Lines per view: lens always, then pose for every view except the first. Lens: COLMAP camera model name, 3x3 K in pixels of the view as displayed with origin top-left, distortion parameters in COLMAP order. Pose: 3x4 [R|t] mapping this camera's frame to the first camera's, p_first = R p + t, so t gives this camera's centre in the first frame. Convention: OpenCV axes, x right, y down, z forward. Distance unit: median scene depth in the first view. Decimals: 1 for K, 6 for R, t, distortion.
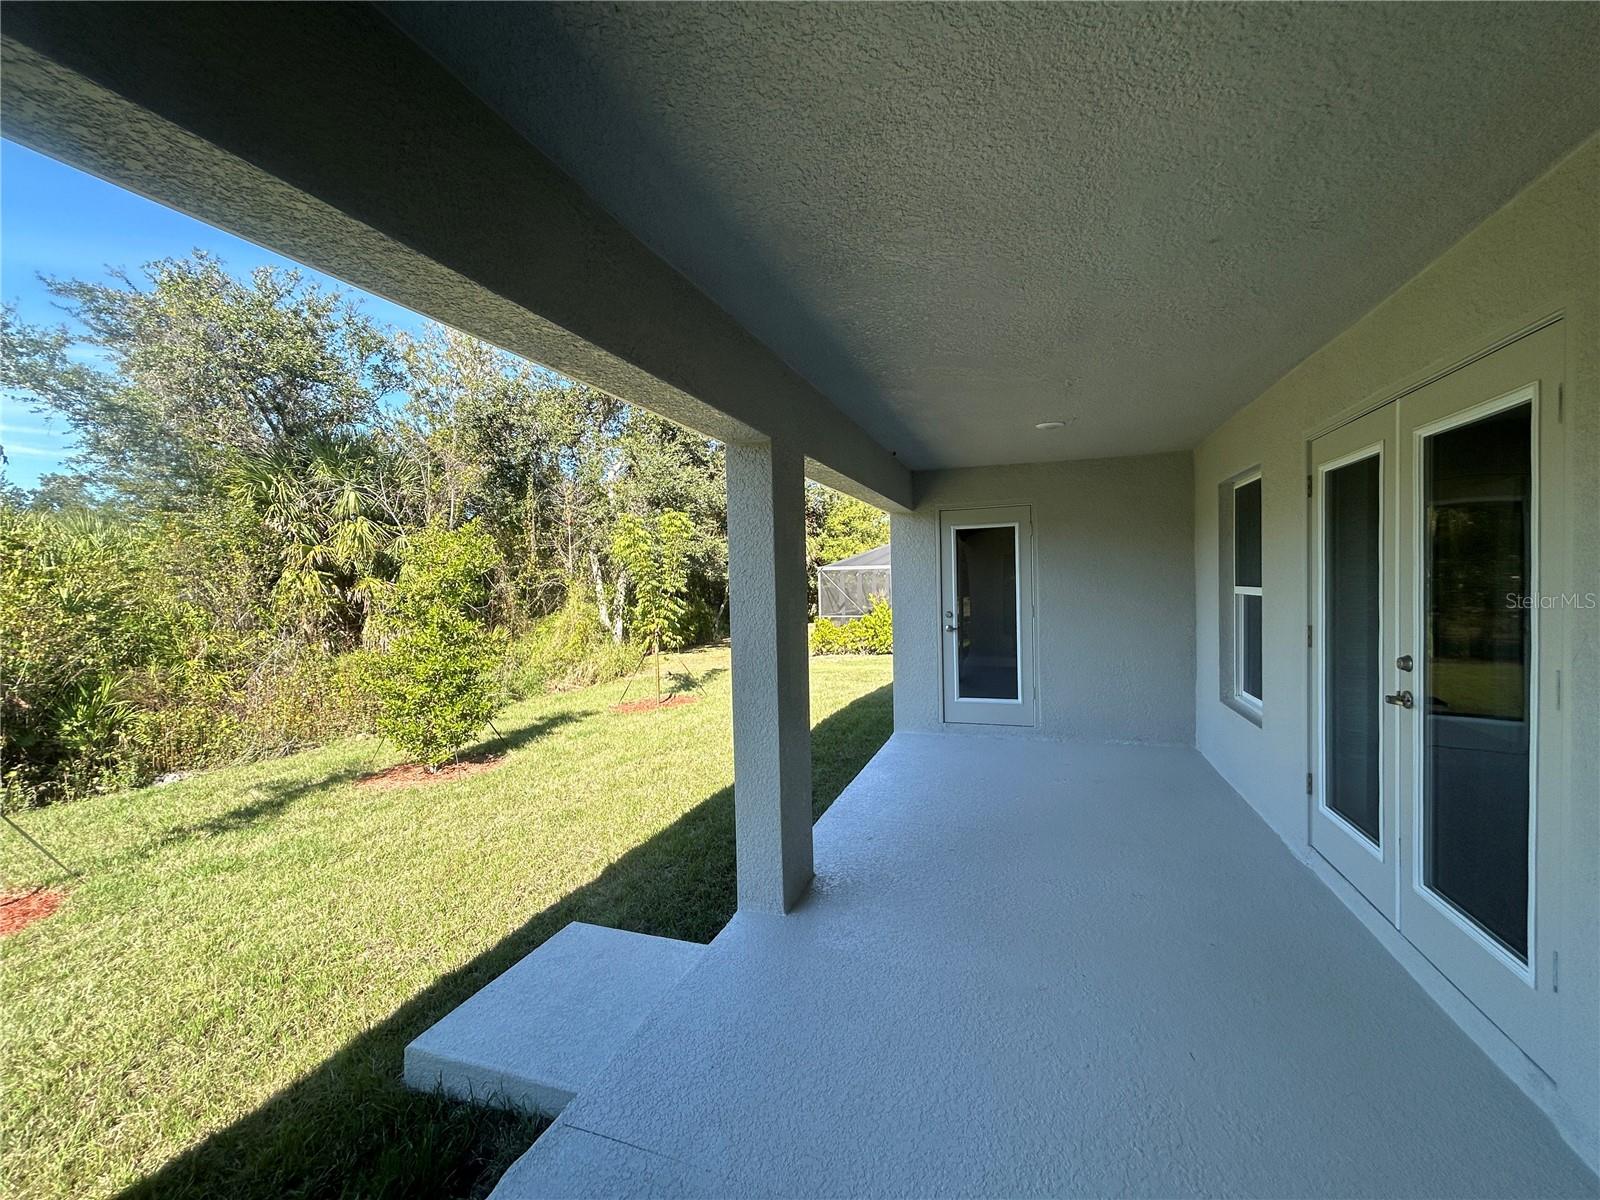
lens RADIAL K [[643.2, 0, 798.1], [0, 643.2, 600.0], [0, 0, 1]] dist [-0.003765, 0.000192]
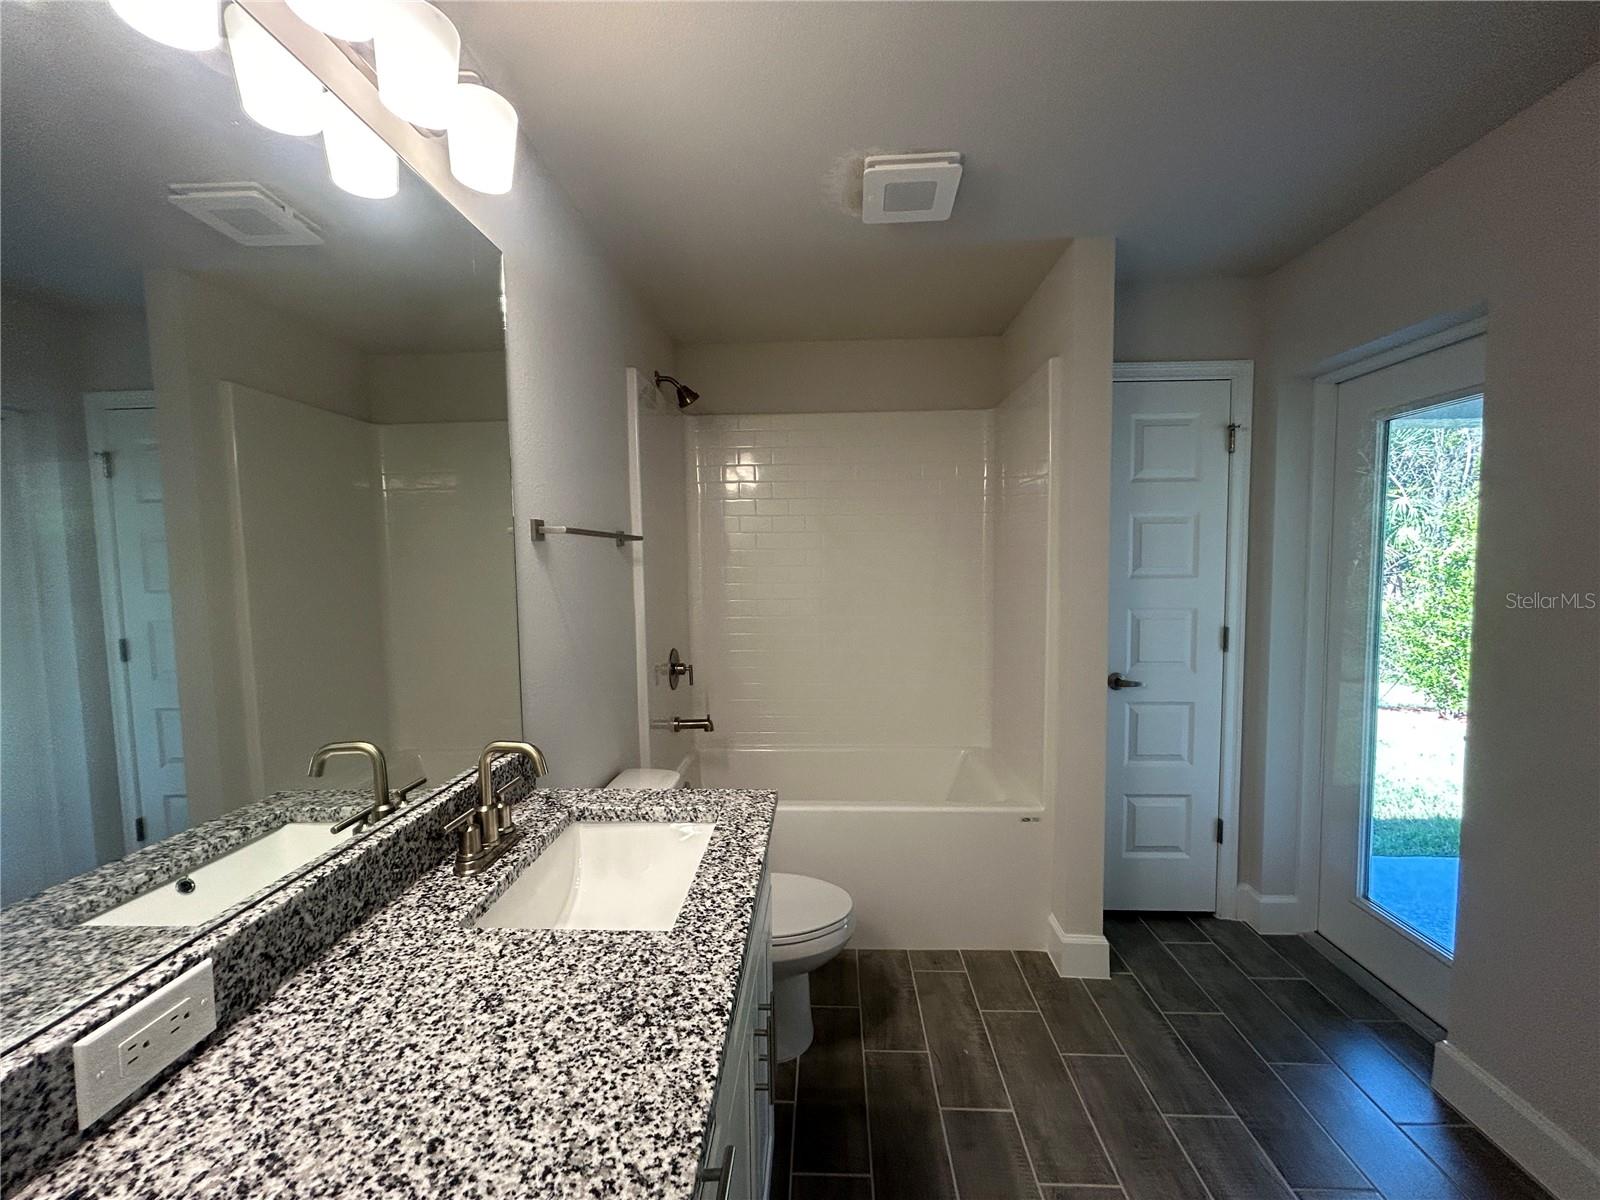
lens RADIAL K [[643.2, 0, 797.5], [0, 643.2, 602.3], [0, 0, 1]] dist [-0.003765, 0.000192]
pose [[0.295664, 0.083430, -0.951642, 0.139079], [-0.024000, 0.996513, 0.079907, 0.007016], [0.954990, -0.000787, 0.296636, -0.415299]]
